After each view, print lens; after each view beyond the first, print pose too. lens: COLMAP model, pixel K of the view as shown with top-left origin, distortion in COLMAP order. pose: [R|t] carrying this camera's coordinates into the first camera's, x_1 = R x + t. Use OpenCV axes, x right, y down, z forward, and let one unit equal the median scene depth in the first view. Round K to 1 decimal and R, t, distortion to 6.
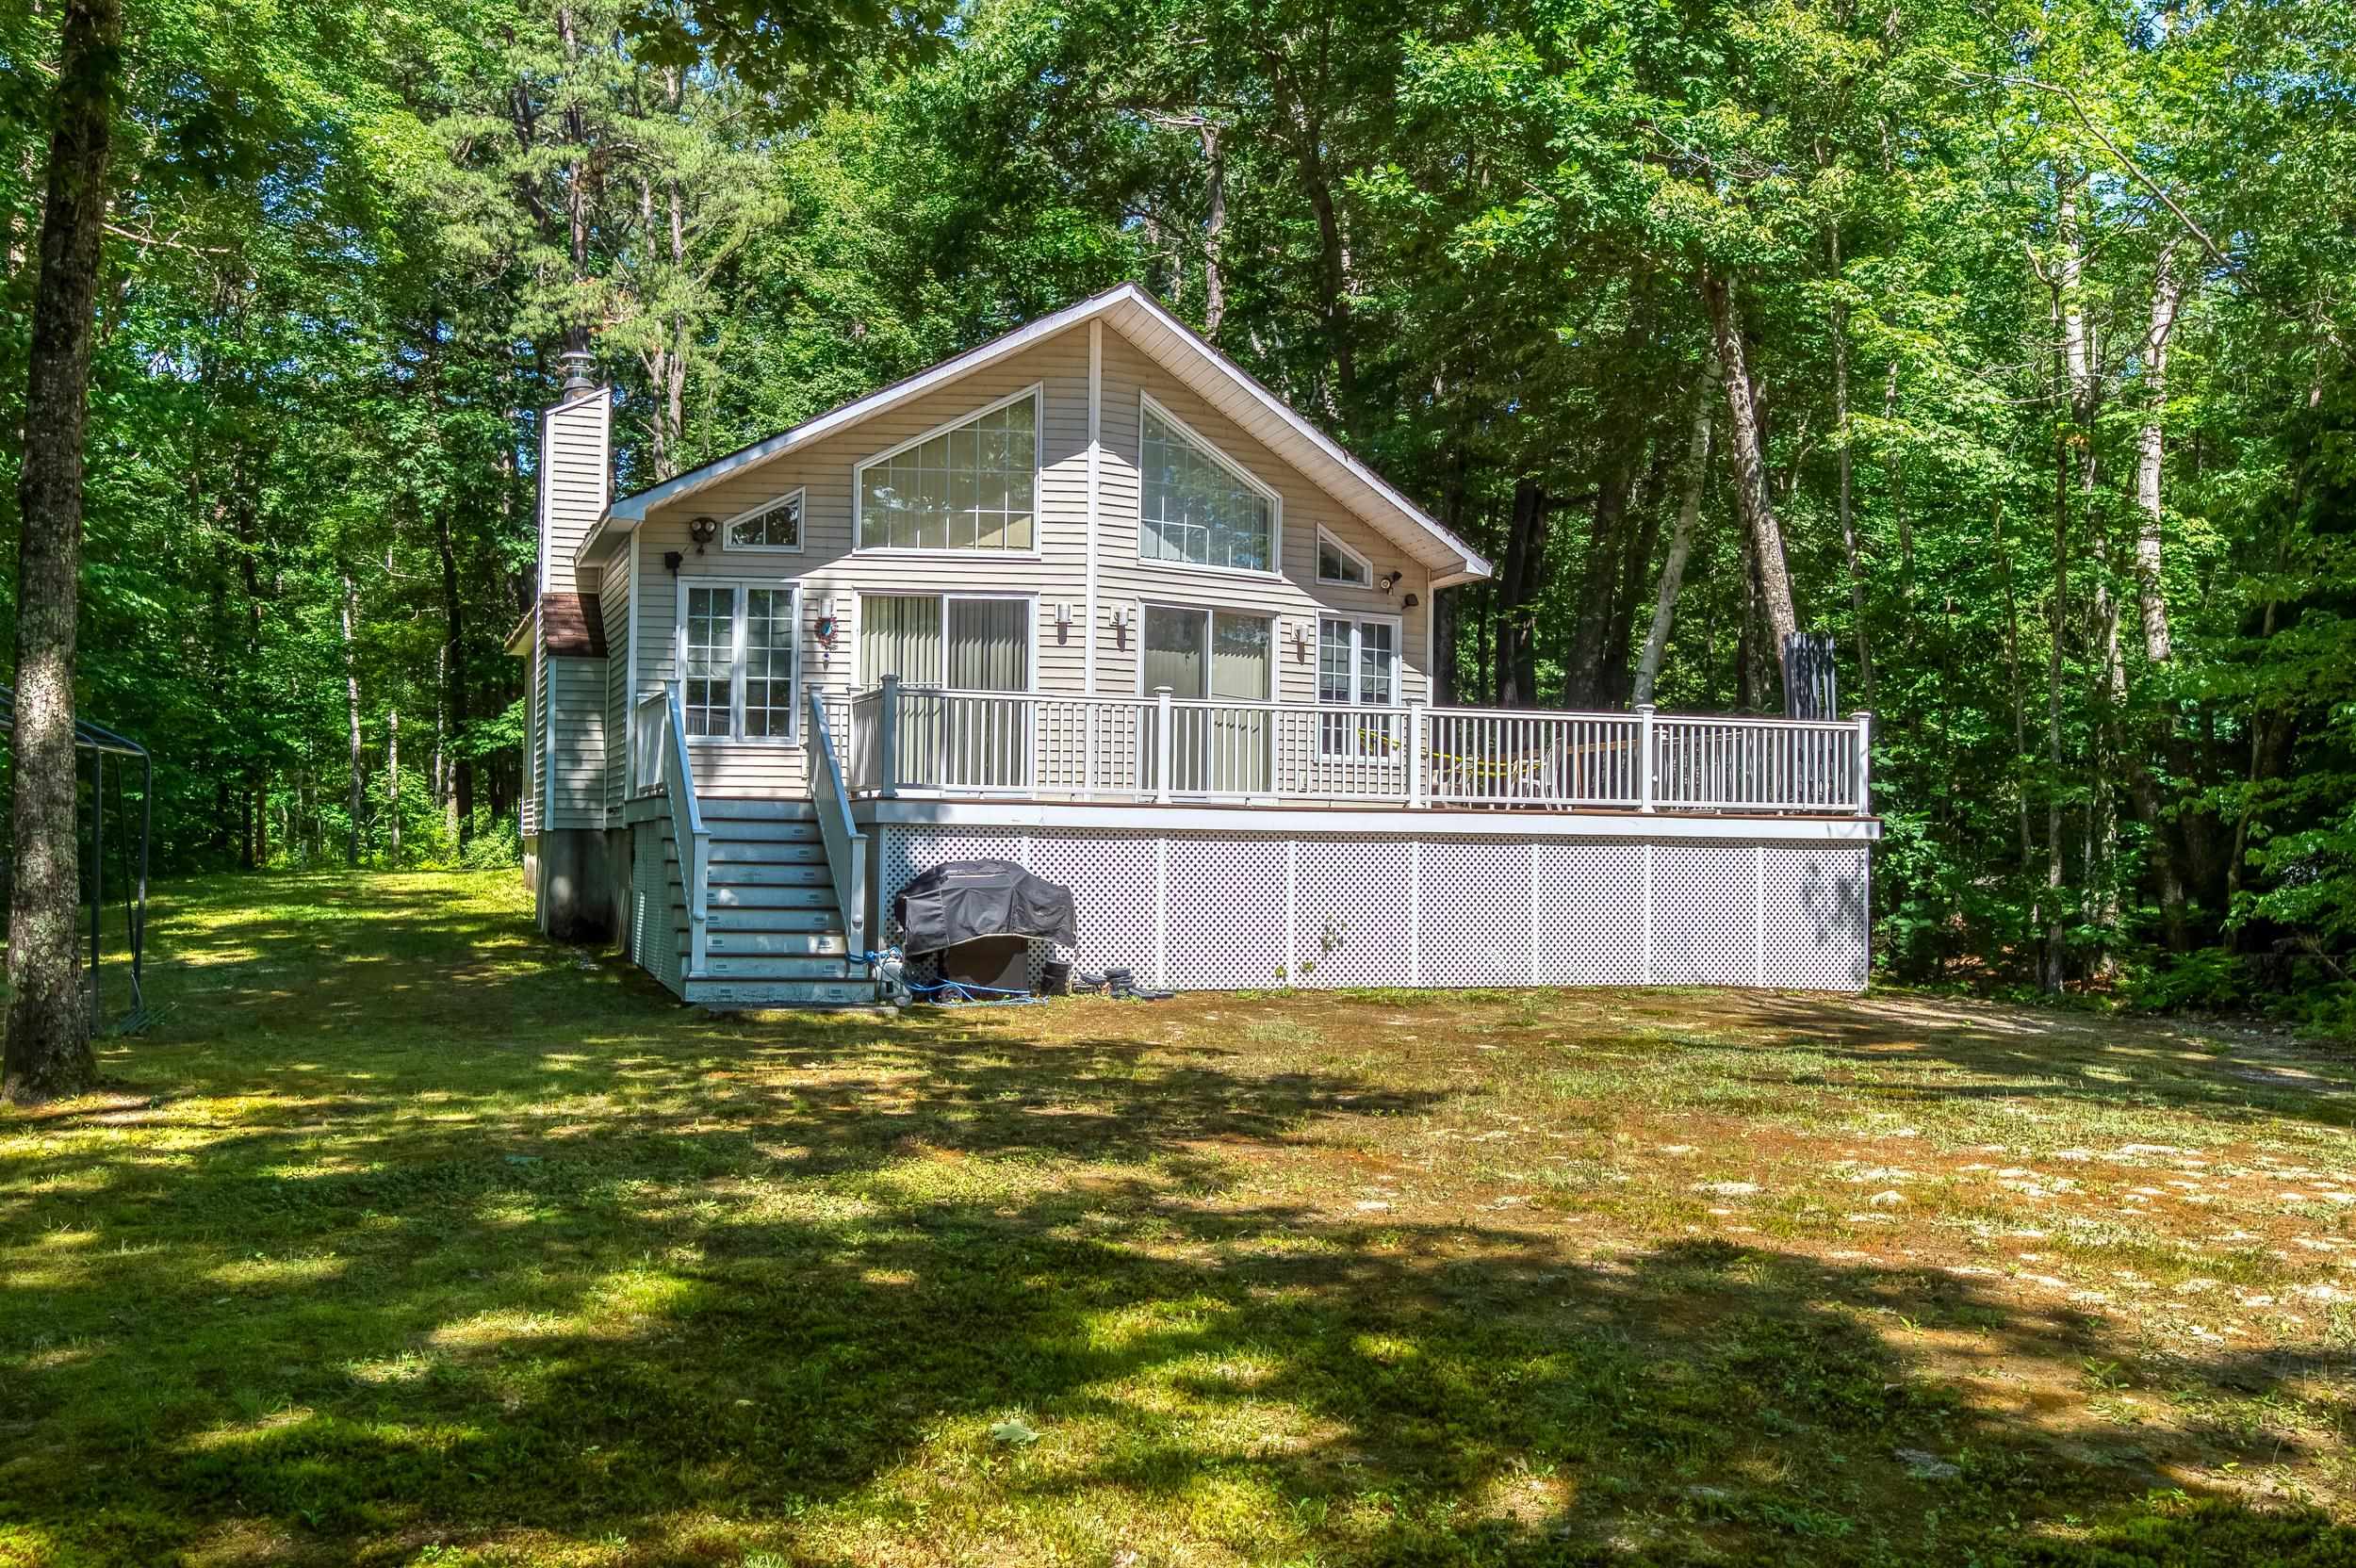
lens RADIAL K [[2297.5, 0, 1183.3], [0, 2297.5, 779.5], [0, 0, 1]] dist [0.055090, 0.015384]
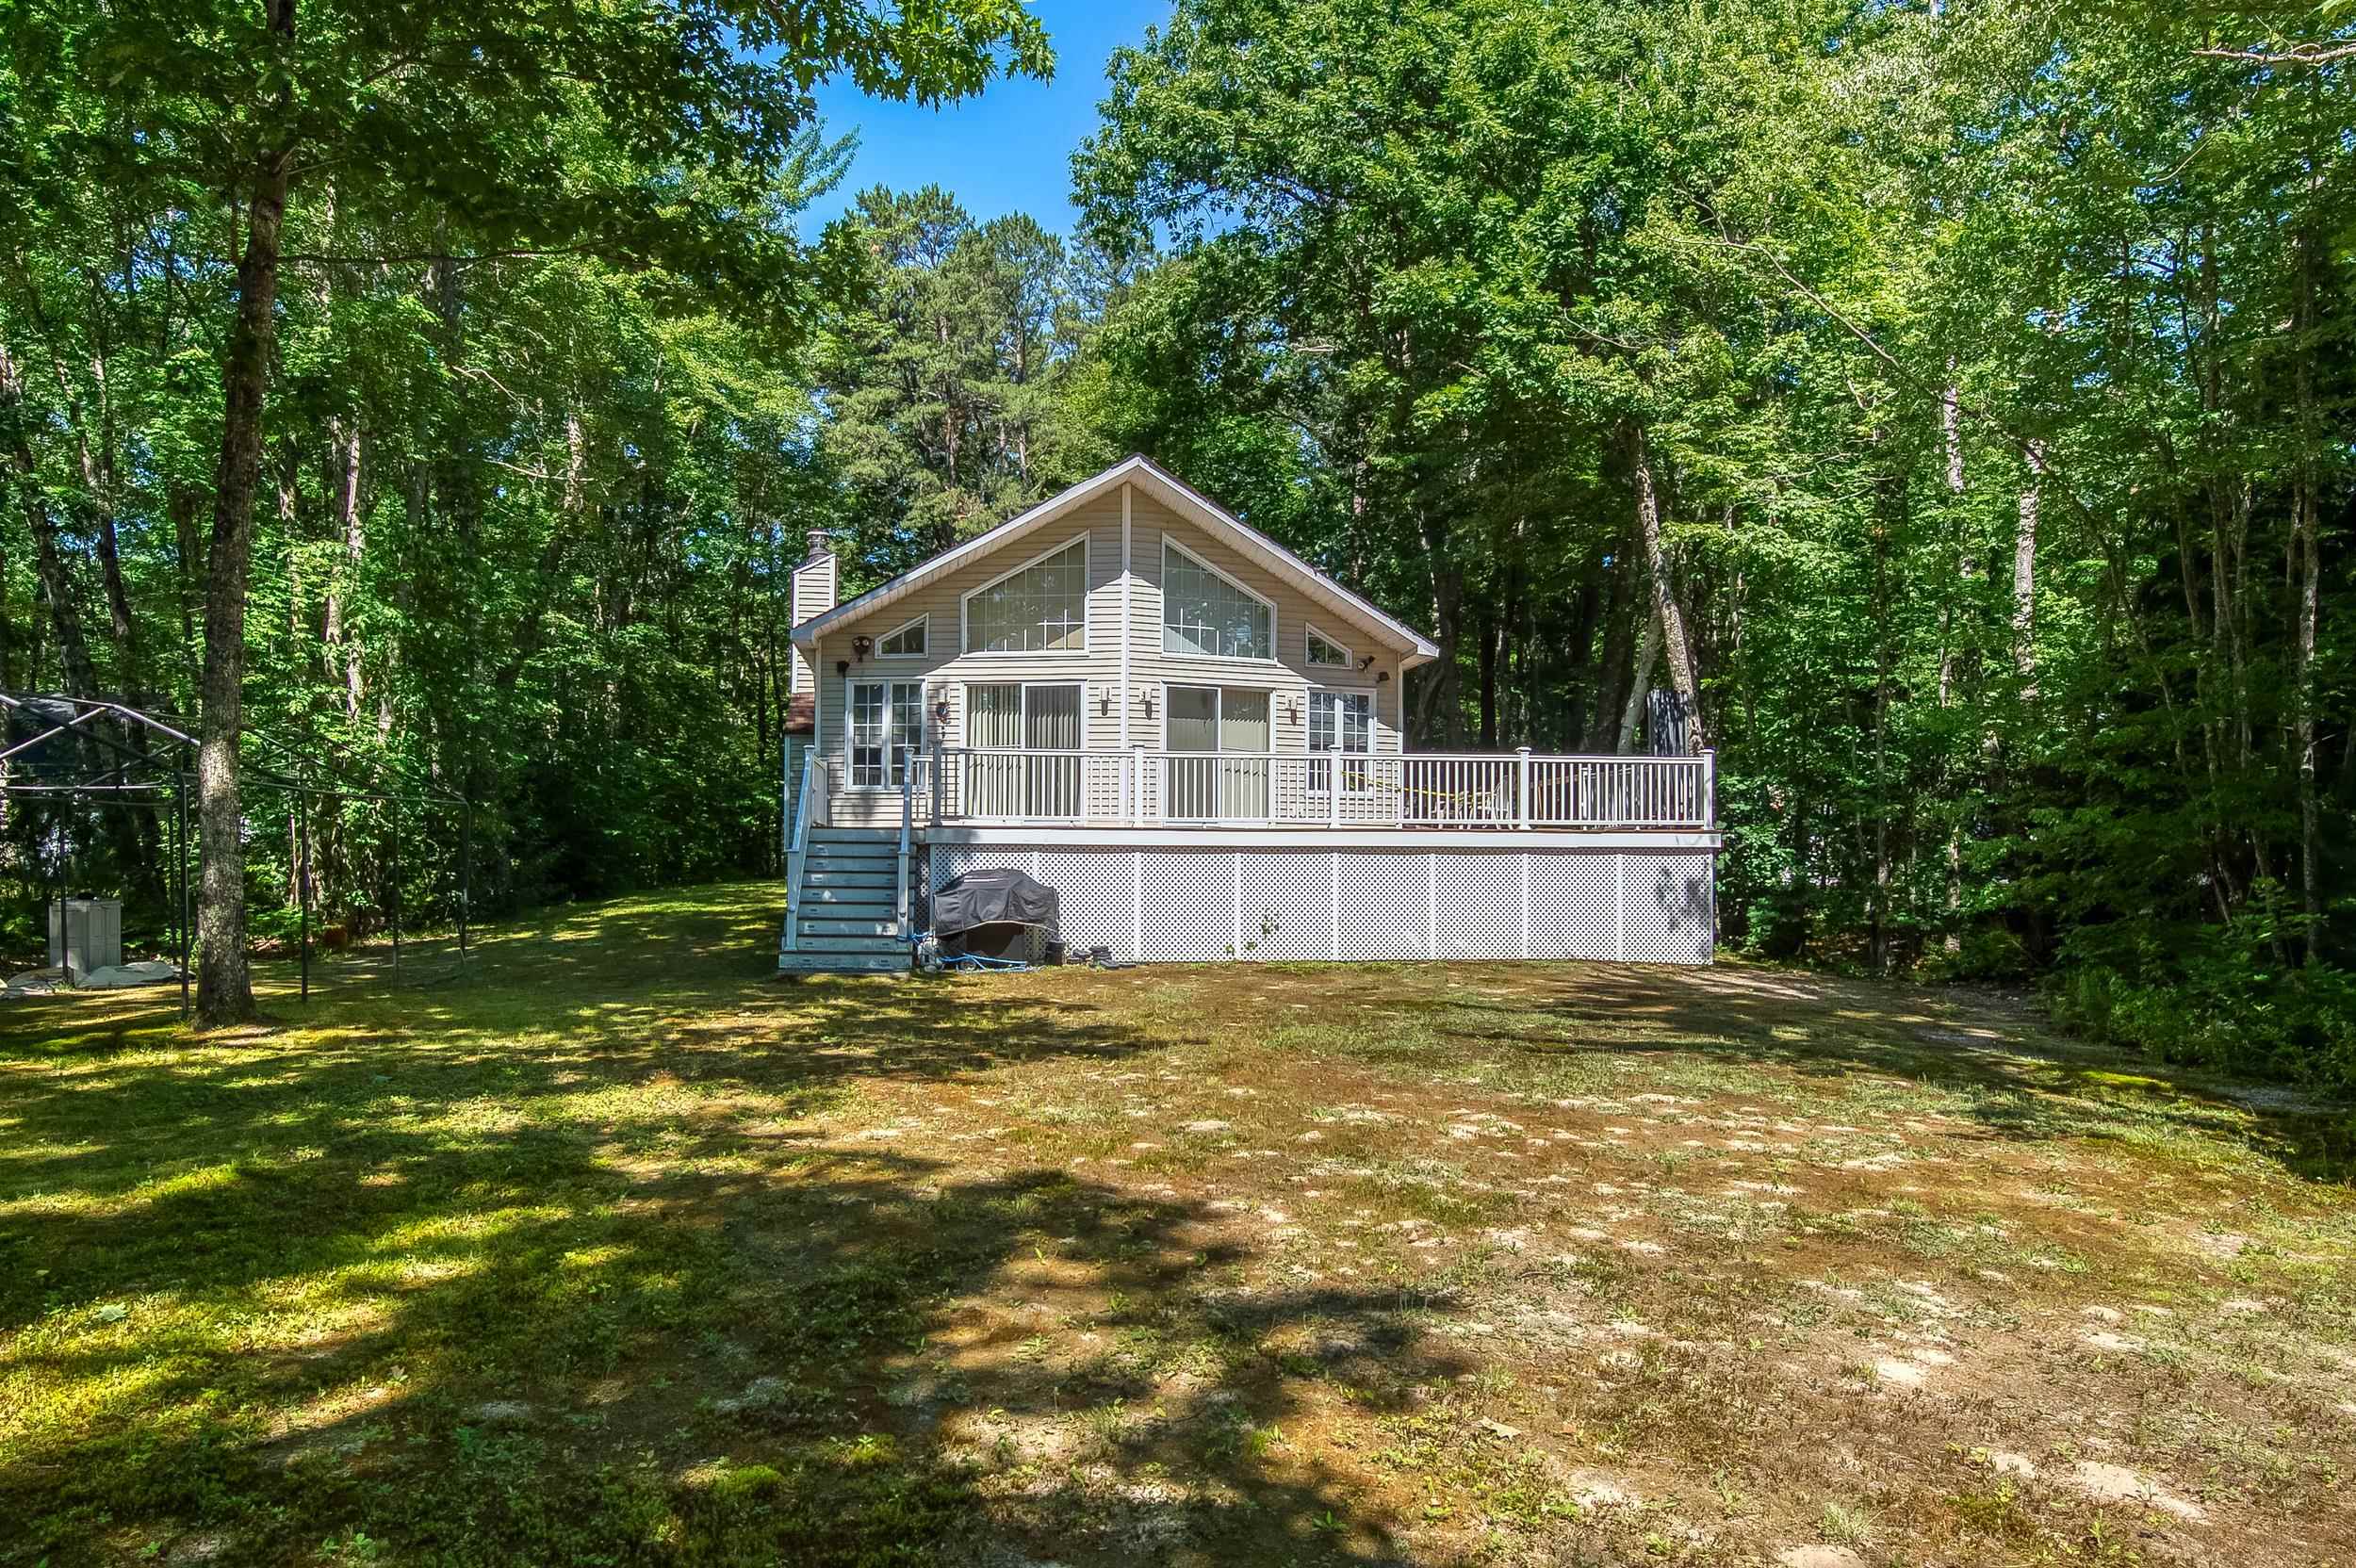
lens RADIAL K [[1523.4, 0, 1179.2], [0, 1523.4, 840.4], [0, 0, 1]] dist [-0.005447, -0.002002]
pose [[0.974382, -0.012478, -0.224555, 0.196847], [0.015906, 0.999783, 0.013462, 0.005659], [0.224338, -0.016689, 0.974368, 0.096733]]
